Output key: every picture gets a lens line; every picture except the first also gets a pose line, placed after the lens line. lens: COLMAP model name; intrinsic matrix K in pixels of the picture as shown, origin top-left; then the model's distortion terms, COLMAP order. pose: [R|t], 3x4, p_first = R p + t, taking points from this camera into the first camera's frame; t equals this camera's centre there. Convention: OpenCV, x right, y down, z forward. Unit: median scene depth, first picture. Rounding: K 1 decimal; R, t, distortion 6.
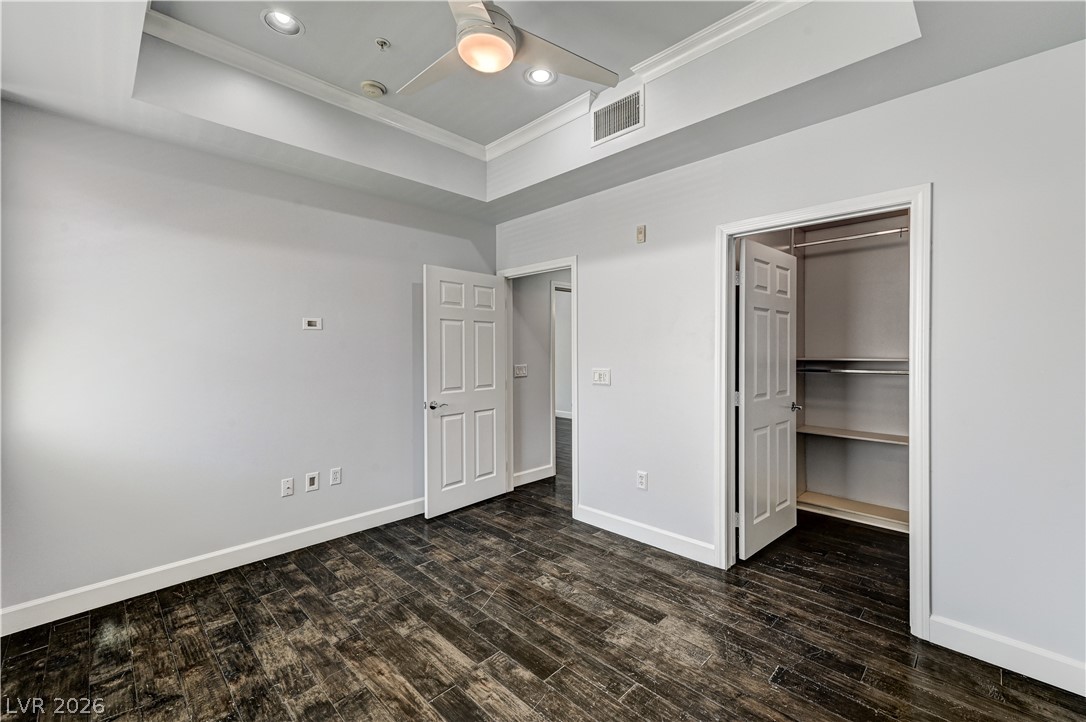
lens RADIAL K [[450.3, 0, 552.6], [0, 450.3, 352.9], [0, 0, 1]] dist [0.016914, 0.000053]
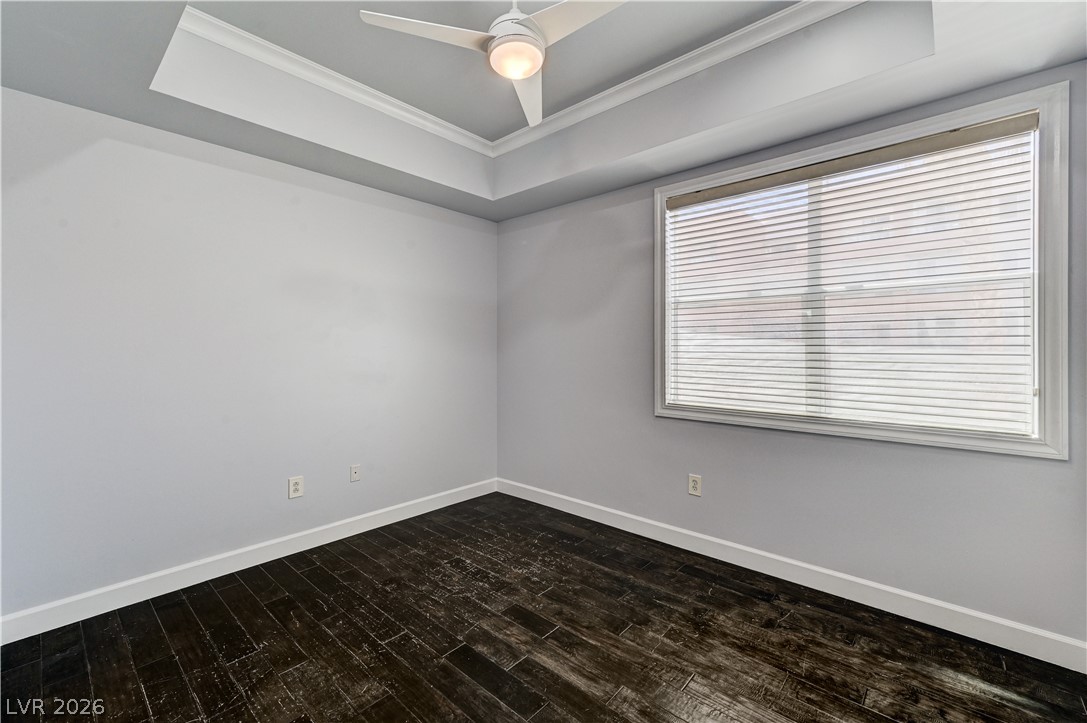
lens RADIAL K [[454.7, 0, 550.6], [0, 454.7, 351.3], [0, 0, 1]] dist [0.018948, -0.000240]
pose [[-0.998488, 0.004882, -0.054761, -0.138451], [0.004323, 0.999937, 0.010318, -0.007903], [0.054808, 0.010066, -0.998446, 1.712888]]
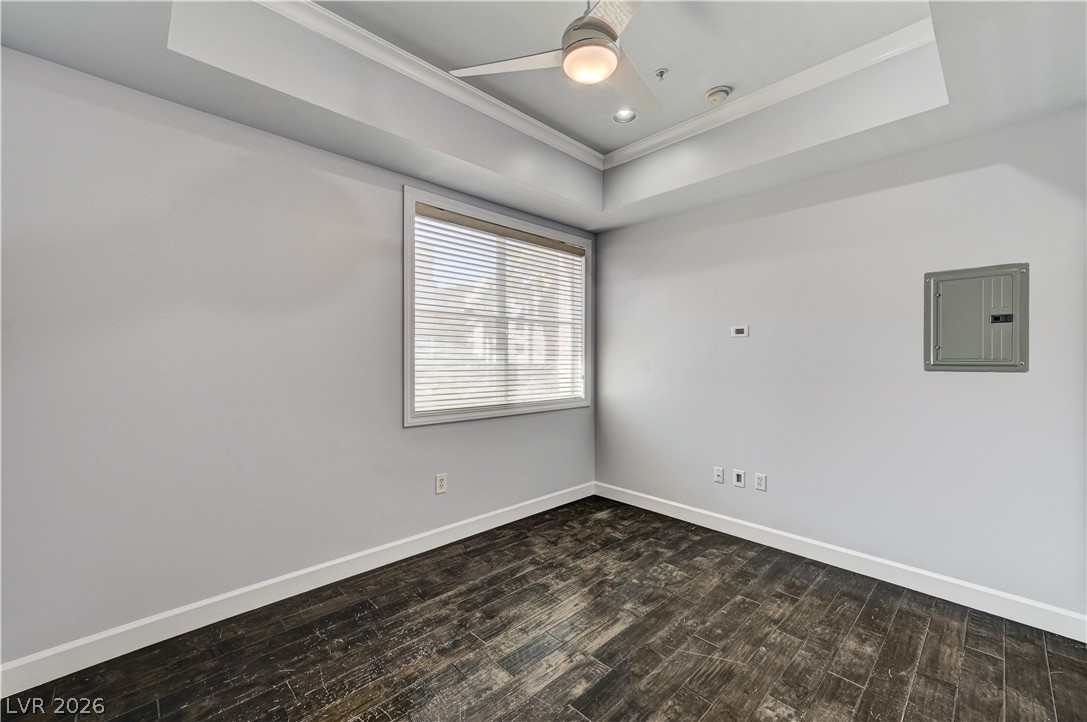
lens RADIAL K [[439.4, 0, 543.5], [0, 439.4, 361.0], [0, 0, 1]] dist [0.022988, 0.000255]
pose [[-0.029978, 0.012203, -0.999476, 0.723440], [-0.007995, 0.999891, 0.012448, -0.004212], [0.999519, 0.008364, -0.029878, 0.776209]]
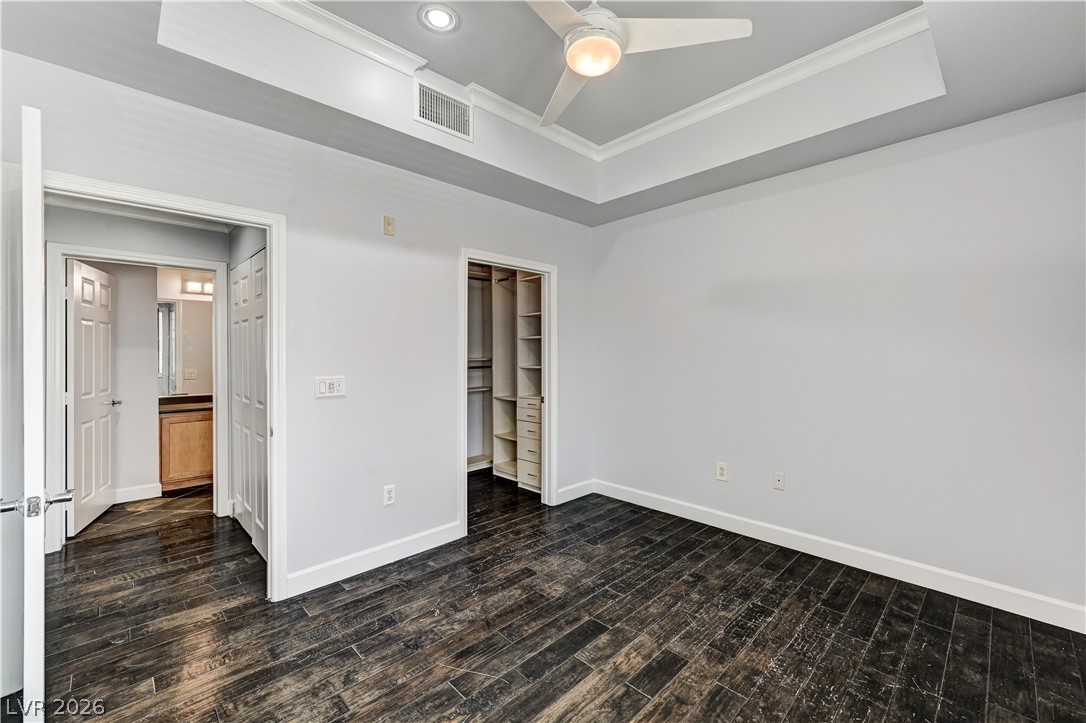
lens RADIAL K [[448.3, 0, 541.0], [0, 448.3, 356.9], [0, 0, 1]] dist [0.000778, 0.000434]
pose [[0.031841, -0.003428, 0.999487, -0.959802], [0.012248, 0.999920, 0.003039, 0.004774], [-0.999418, 0.012144, 0.031880, 0.911907]]
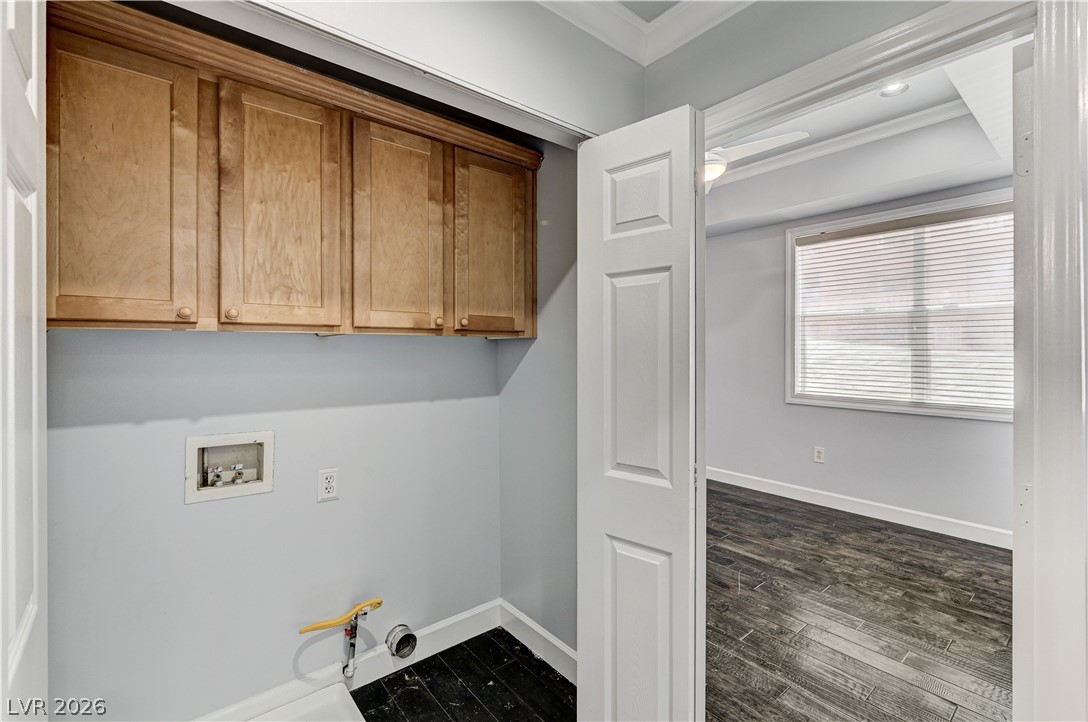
lens RADIAL K [[471.1, 0, 552.4], [0, 471.1, 357.4], [0, 0, 1]] dist [-0.001096, -0.000155]
pose [[-0.994564, 0.003821, 0.104053, 0.200753], [0.006029, 0.999763, 0.020906, -0.023019], [-0.103948, 0.021420, -0.994352, 2.311736]]
